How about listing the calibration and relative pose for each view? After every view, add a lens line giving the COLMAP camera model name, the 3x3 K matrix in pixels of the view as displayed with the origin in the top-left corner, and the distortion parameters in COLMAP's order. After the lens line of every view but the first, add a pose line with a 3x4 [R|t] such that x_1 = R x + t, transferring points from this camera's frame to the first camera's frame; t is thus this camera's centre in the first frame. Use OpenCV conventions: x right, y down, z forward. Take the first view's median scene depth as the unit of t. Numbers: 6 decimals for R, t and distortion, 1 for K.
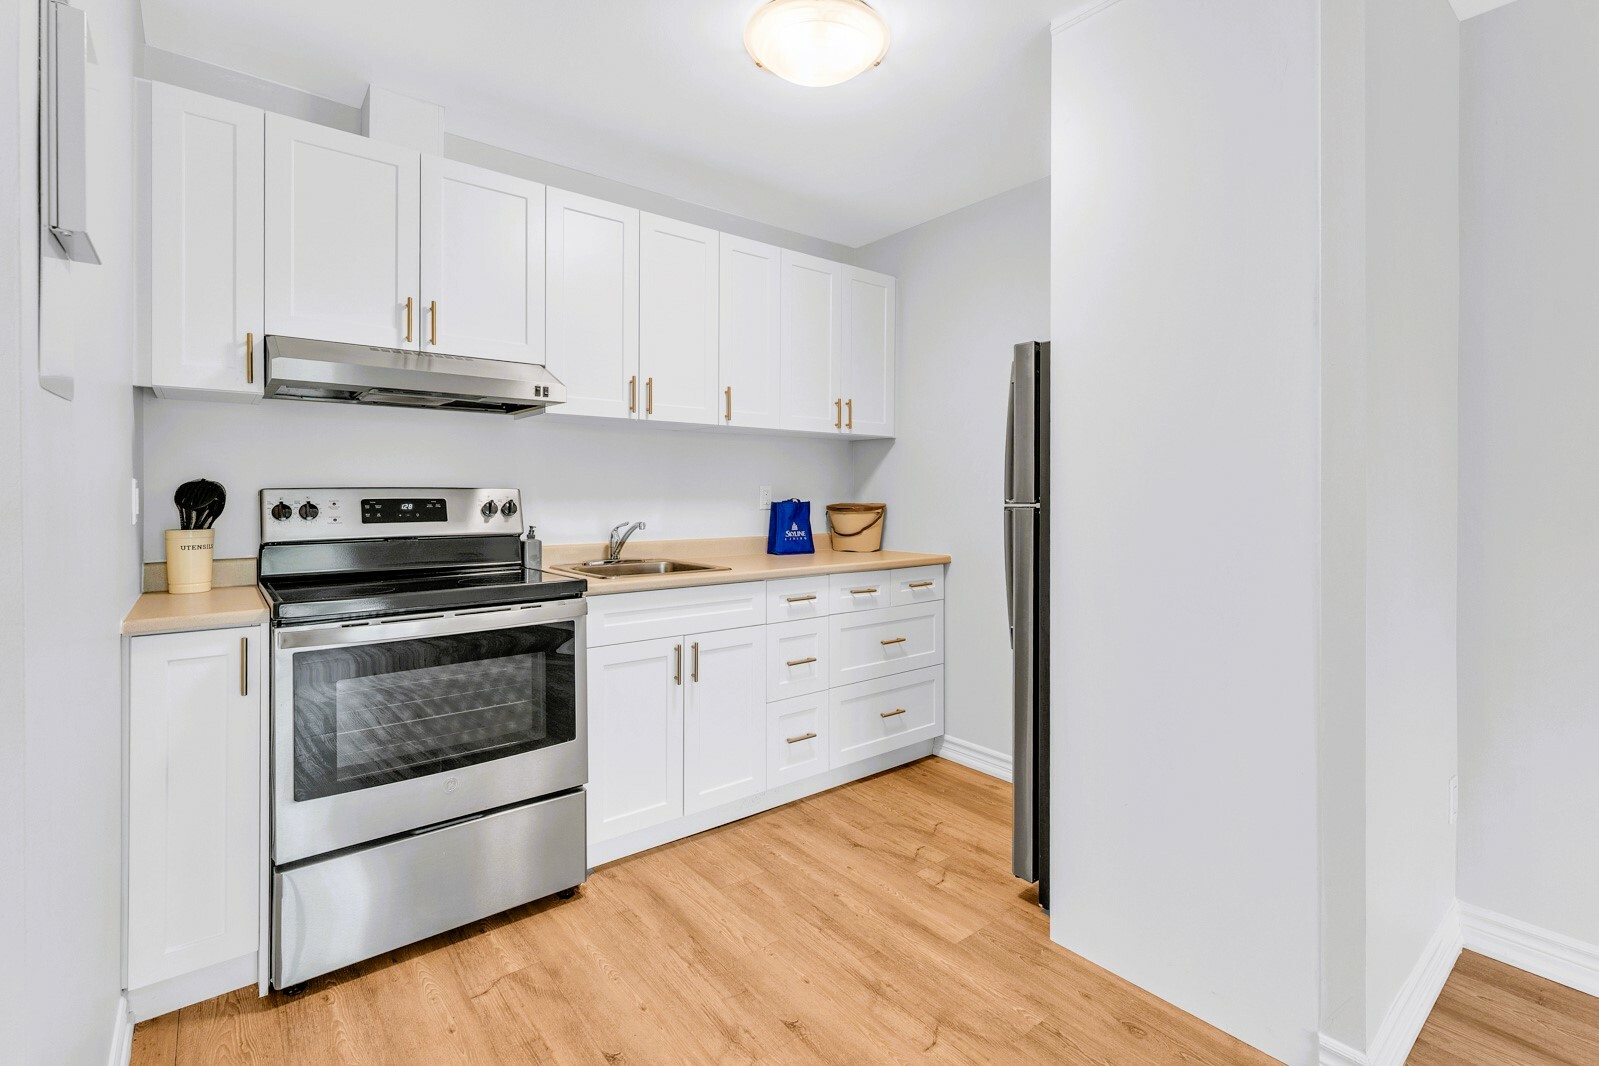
lens RADIAL K [[727.4, 0, 808.1], [0, 727.4, 493.2], [0, 0, 1]] dist [0.002586, 0.000266]
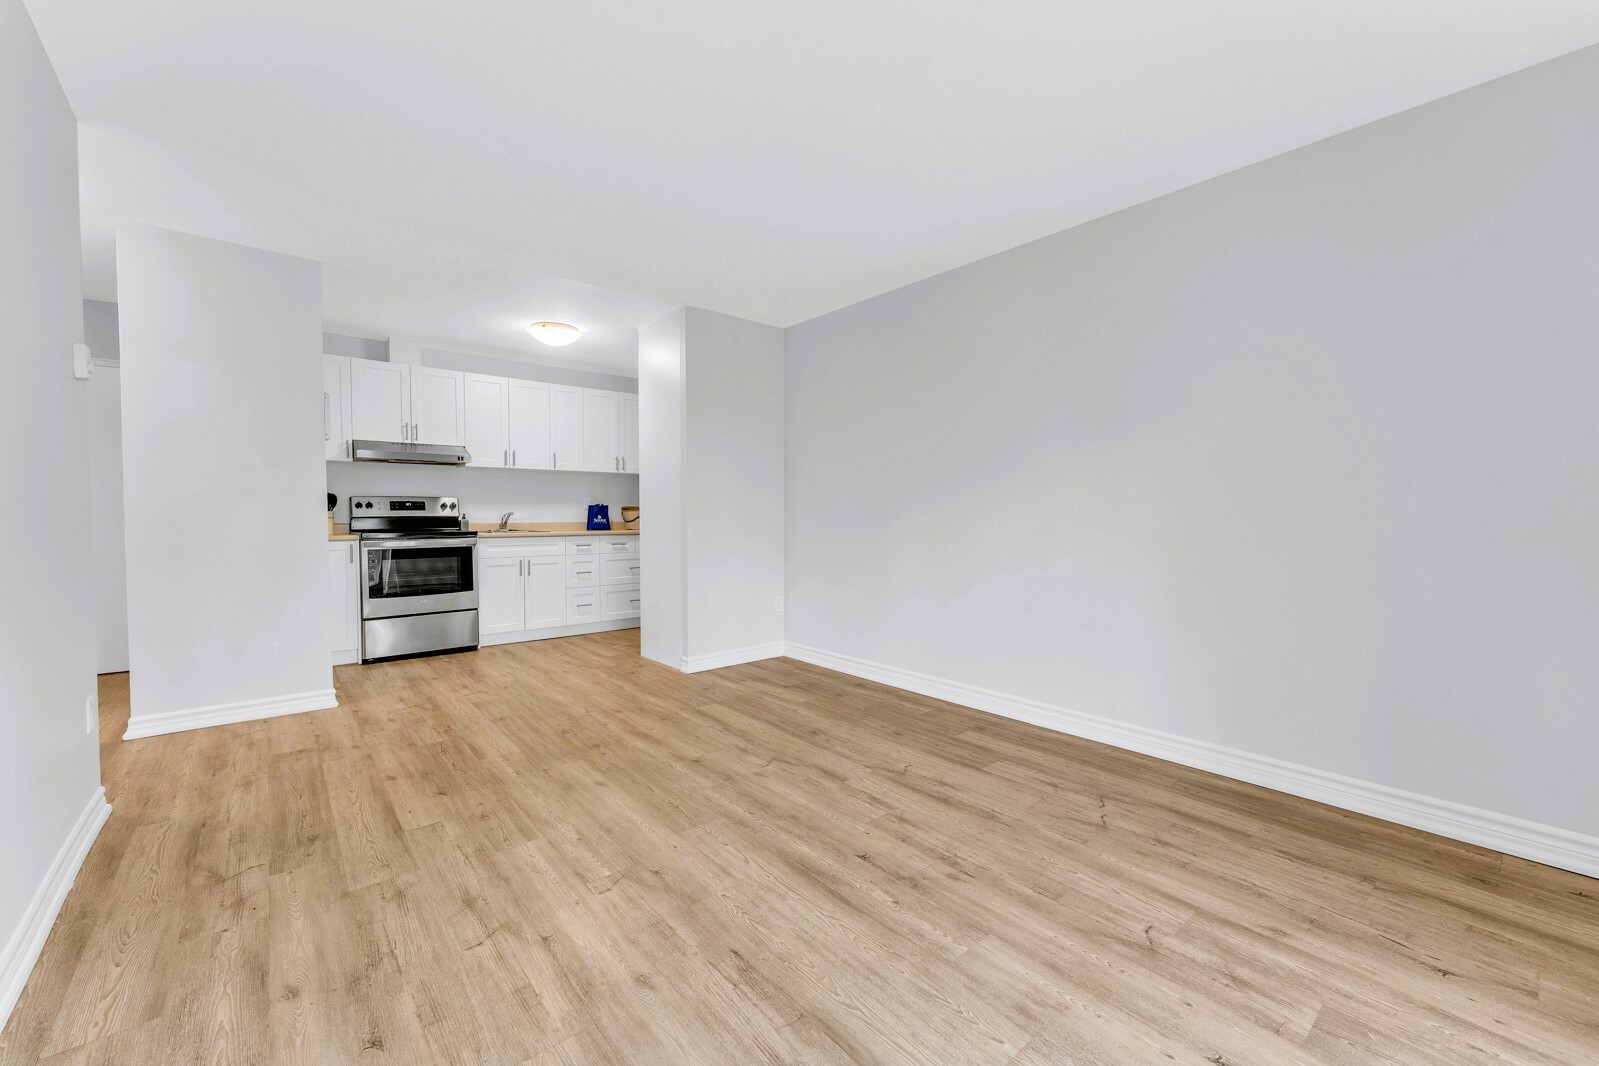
lens RADIAL K [[634.1, 0, 801.6], [0, 634.1, 531.3], [0, 0, 1]] dist [0.002680, -0.000075]
pose [[0.999746, -0.002256, 0.022423, 0.755108], [0.001593, 0.999563, 0.029517, 0.049472], [-0.022479, -0.029474, 0.999313, -1.219238]]
